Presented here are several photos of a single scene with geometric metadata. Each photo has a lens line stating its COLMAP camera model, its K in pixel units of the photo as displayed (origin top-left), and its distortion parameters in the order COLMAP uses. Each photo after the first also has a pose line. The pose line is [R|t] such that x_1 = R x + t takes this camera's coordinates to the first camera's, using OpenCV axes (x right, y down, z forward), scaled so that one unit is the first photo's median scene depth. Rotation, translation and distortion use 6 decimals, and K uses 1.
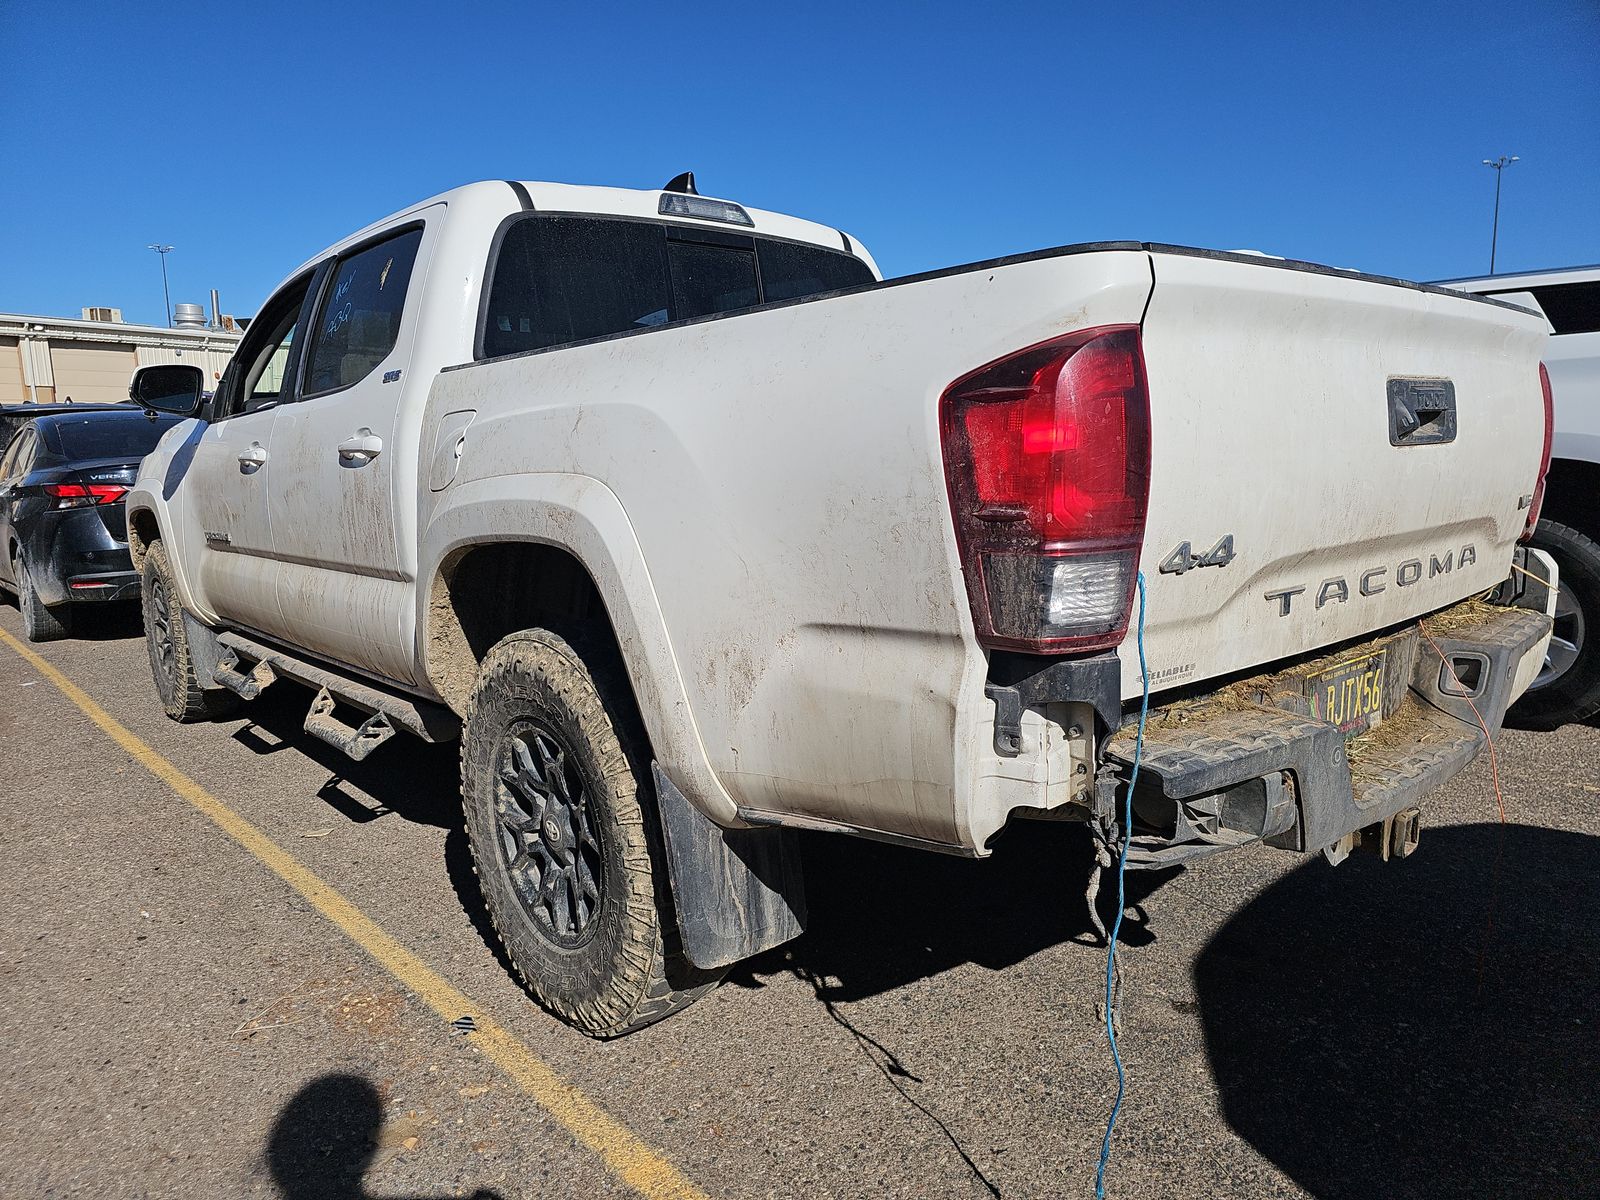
lens RADIAL K [[1036.2, 0, 792.2], [0, 1036.2, 602.2], [0, 0, 1]] dist [0.060558, -0.053869]
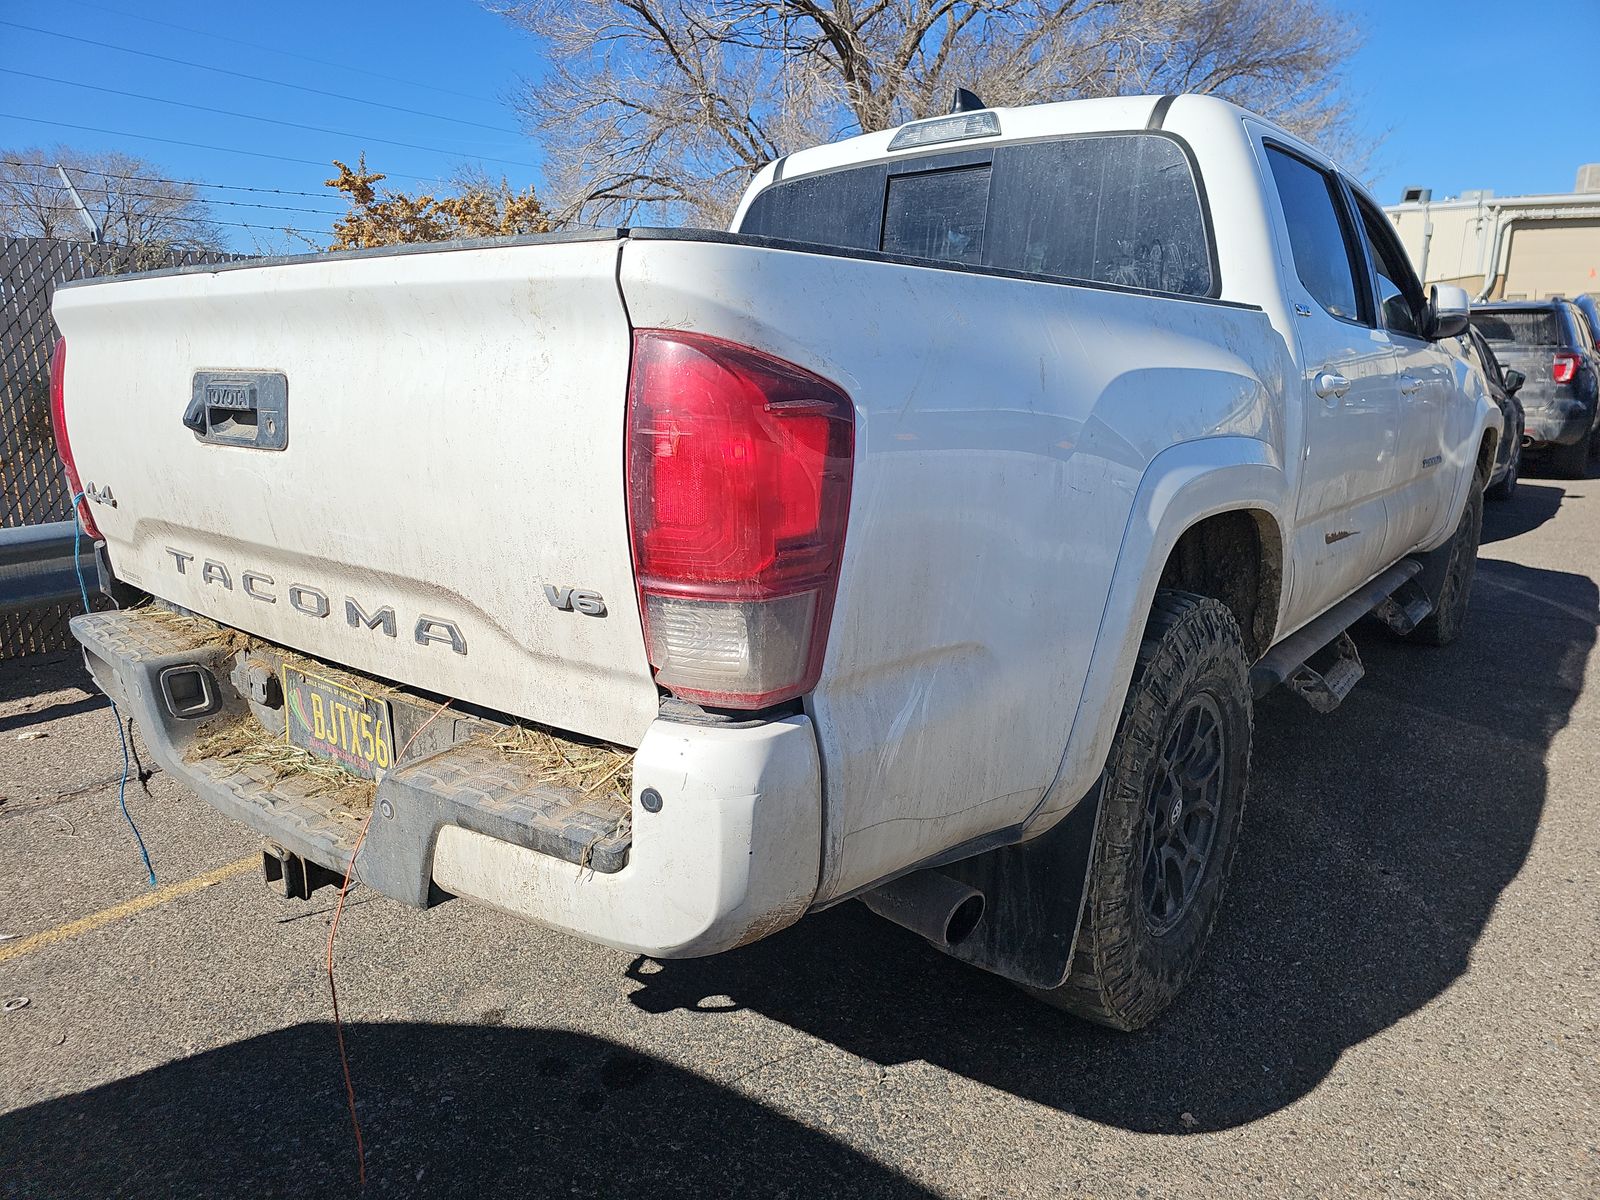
lens RADIAL K [[1036.2, 0, 792.2], [0, 1036.2, 602.2], [0, 0, 1]] dist [0.060558, -0.053869]
pose [[0.190592, 0.252298, -0.948694, 1.385781], [-0.155835, 0.961931, 0.224511, -0.262316], [0.969222, 0.105050, 0.222653, 1.130650]]
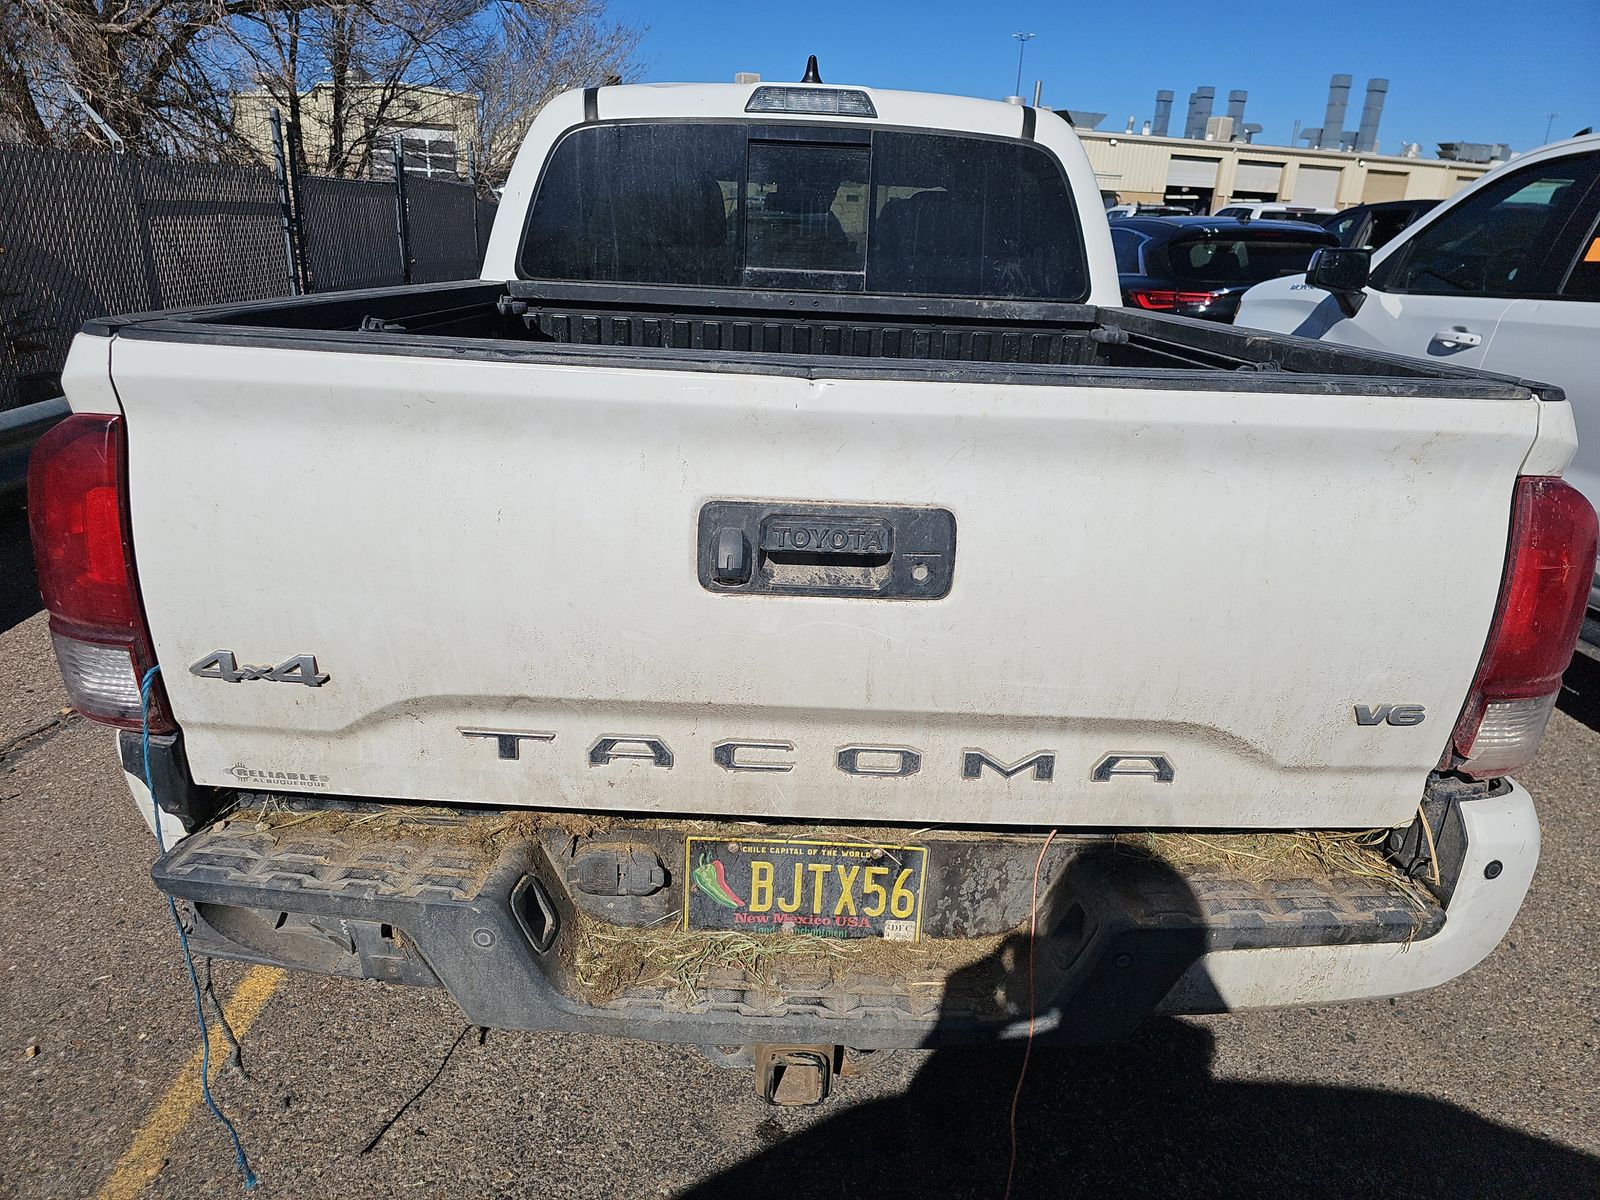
lens RADIAL K [[1036.2, 0, 792.2], [0, 1036.2, 602.2], [0, 0, 1]] dist [0.060558, -0.053869]
pose [[0.760928, 0.267680, -0.591047, 0.881348], [-0.160363, 0.960260, 0.228437, -0.265757], [0.628707, -0.079042, 0.773615, 0.416613]]
